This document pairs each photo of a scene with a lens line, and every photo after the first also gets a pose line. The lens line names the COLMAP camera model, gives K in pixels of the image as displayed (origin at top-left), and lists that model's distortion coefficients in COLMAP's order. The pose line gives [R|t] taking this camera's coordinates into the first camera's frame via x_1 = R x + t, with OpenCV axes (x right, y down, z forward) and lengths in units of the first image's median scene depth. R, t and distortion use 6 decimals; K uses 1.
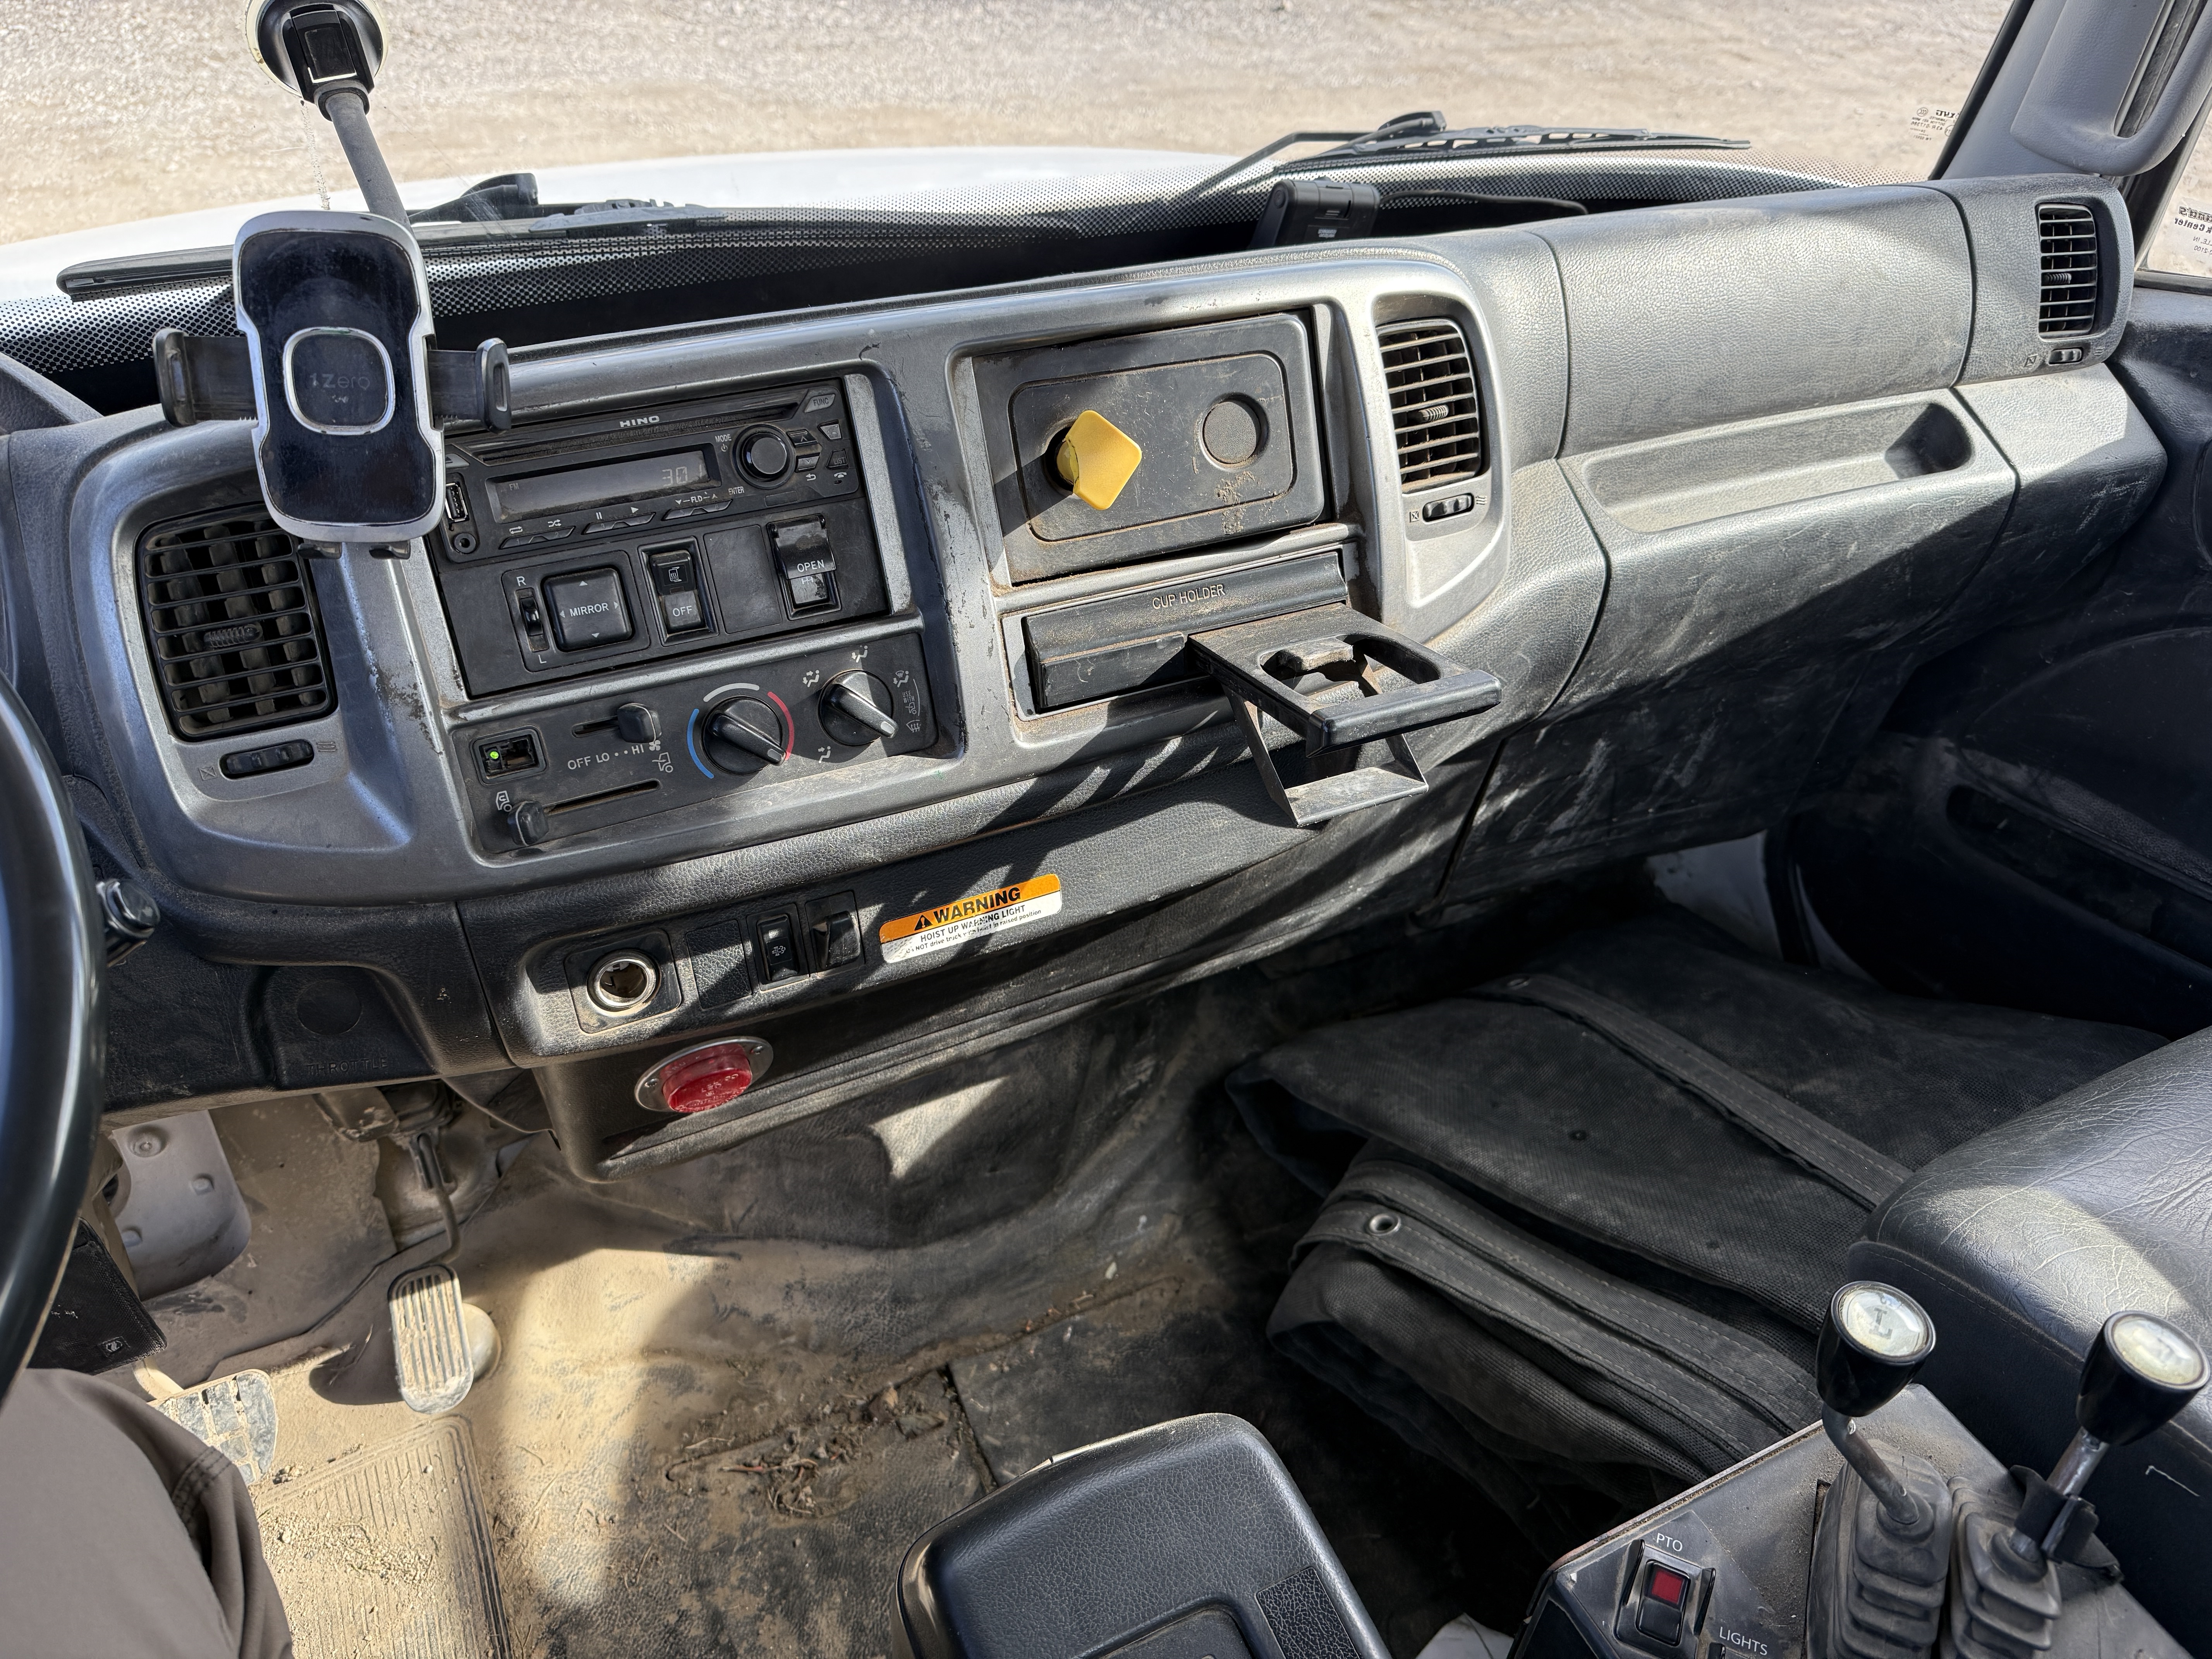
lens RADIAL K [[1543.3, 0, 1106.0], [0, 1543.3, 829.5], [0, 0, 1]] dist [0.111544, -0.156409]
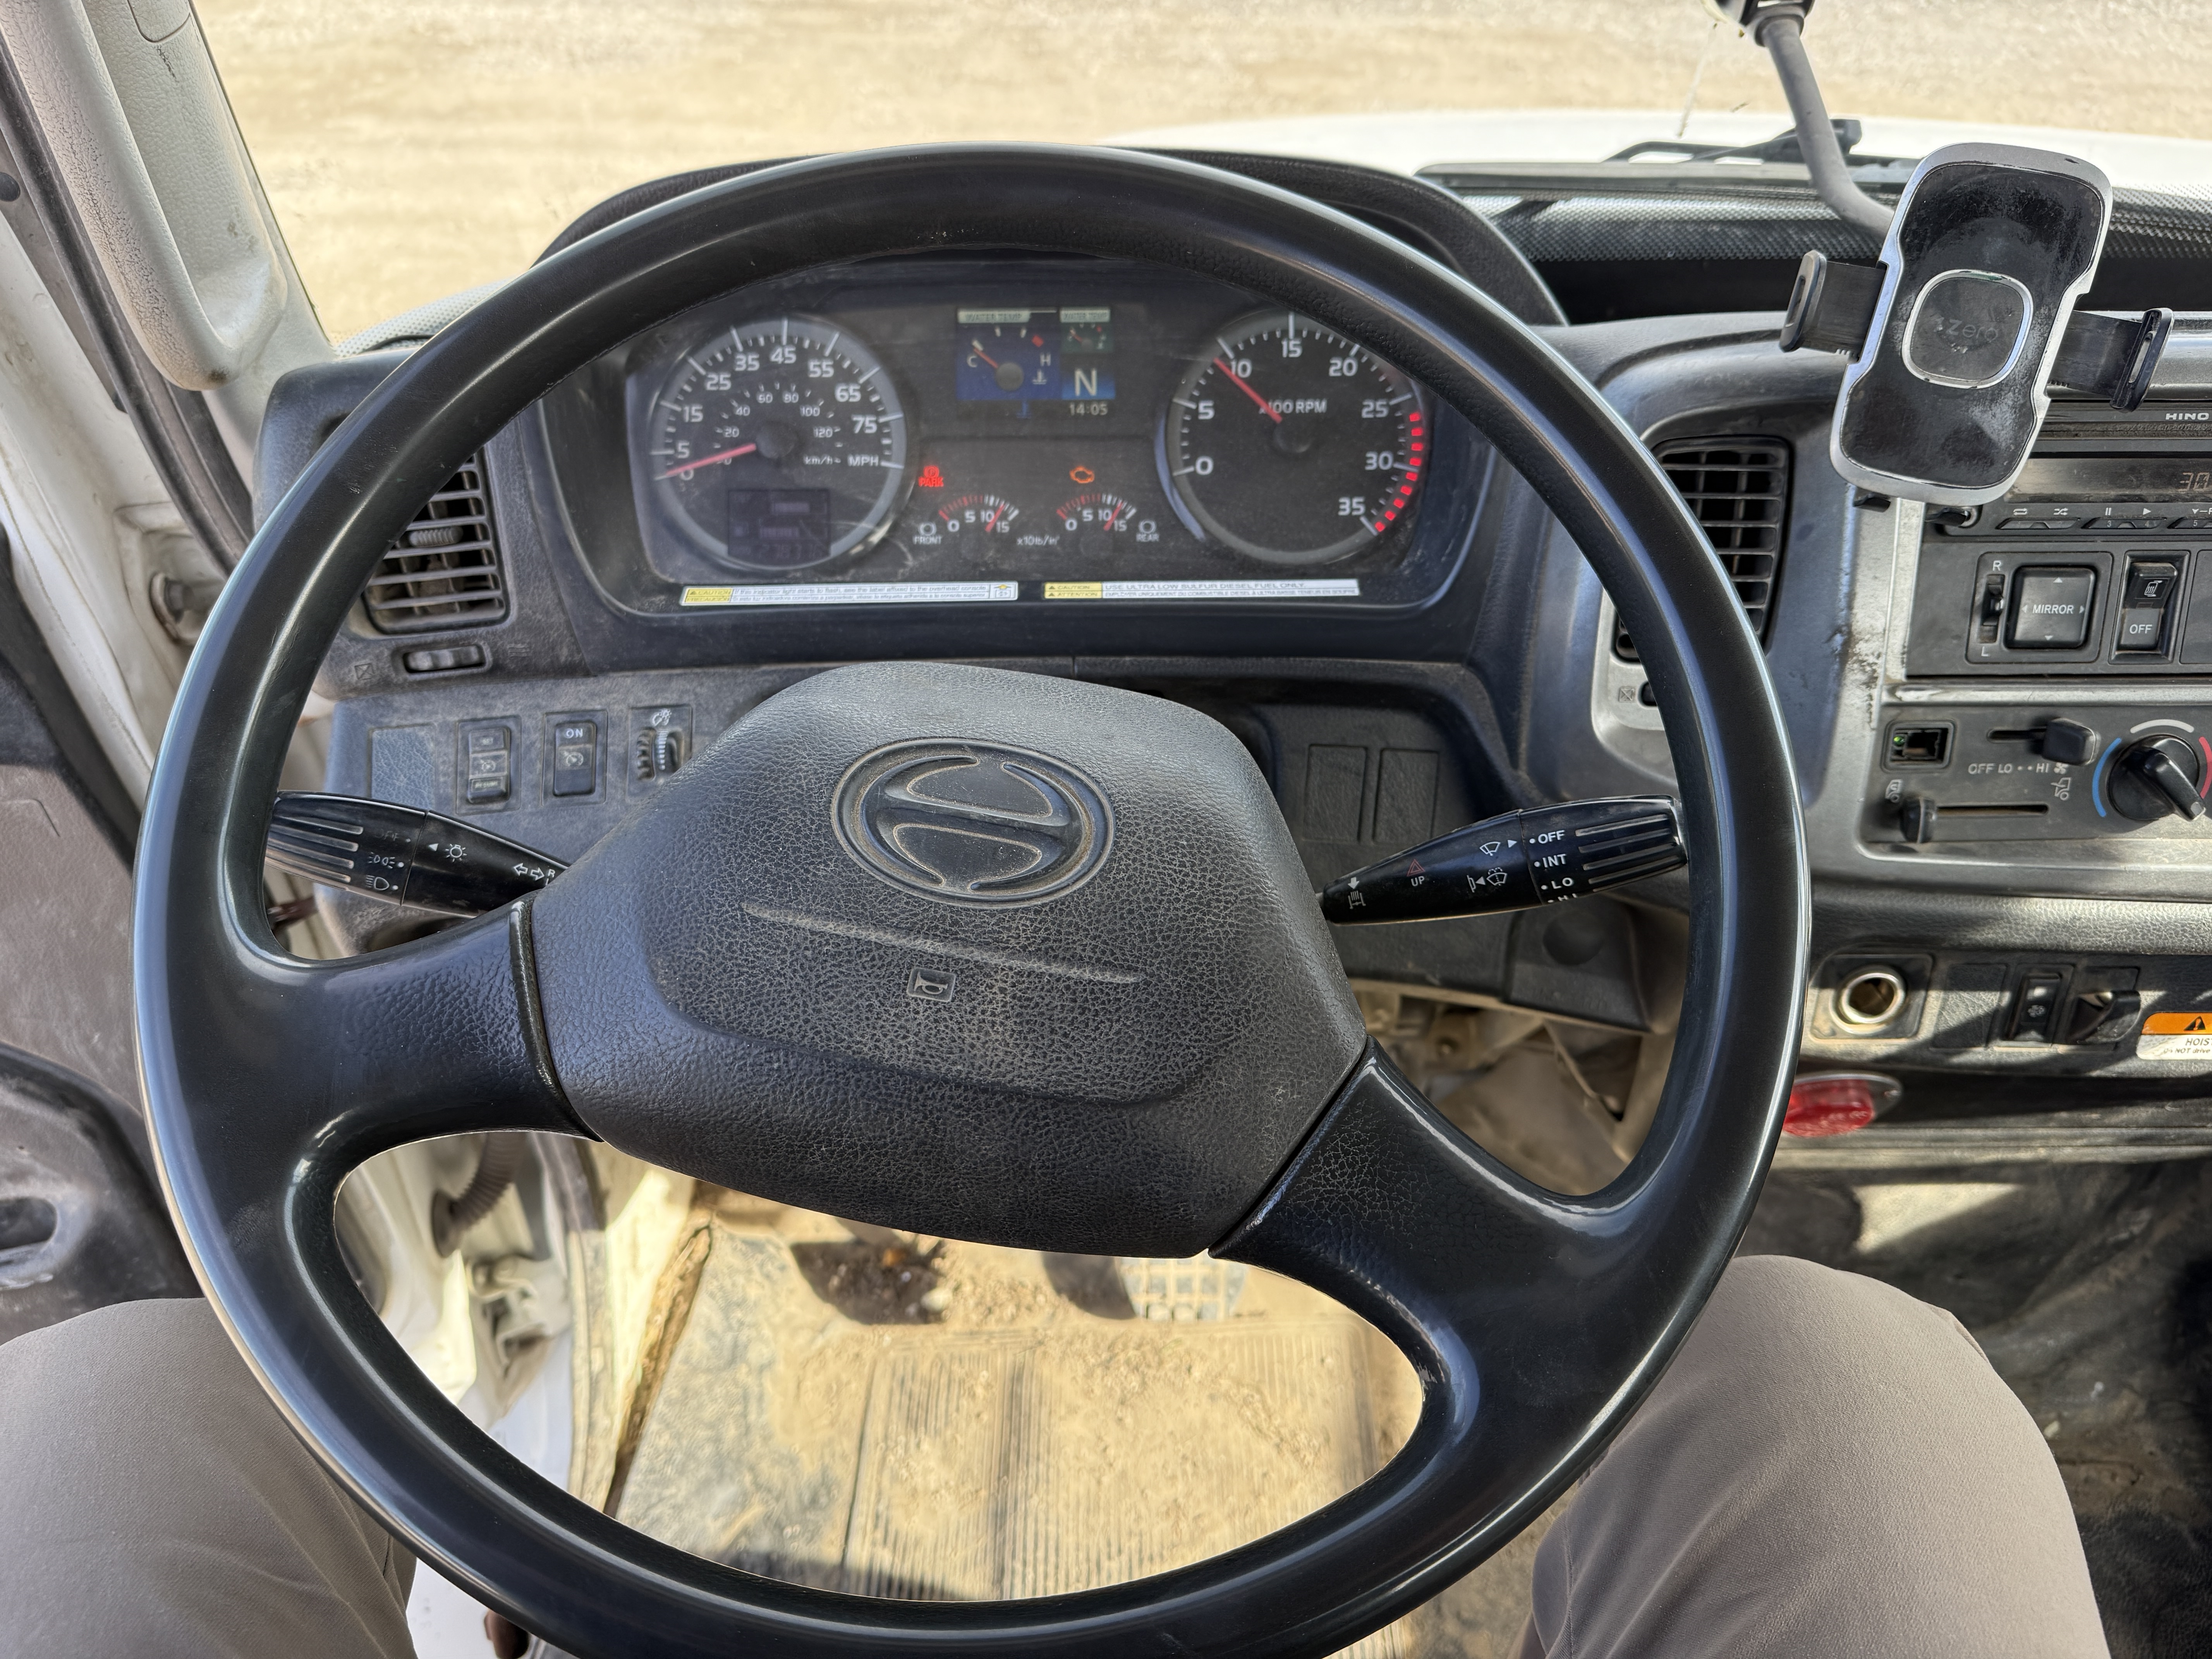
lens RADIAL K [[1580.3, 0, 1104.0], [0, 1580.3, 842.1], [0, 0, 1]] dist [0.009278, 0.003327]
pose [[0.905377, 0.260117, -0.335607, -0.407257], [-0.250546, 0.965398, 0.072339, 0.051582], [0.342811, 0.018591, 0.939220, -0.043970]]
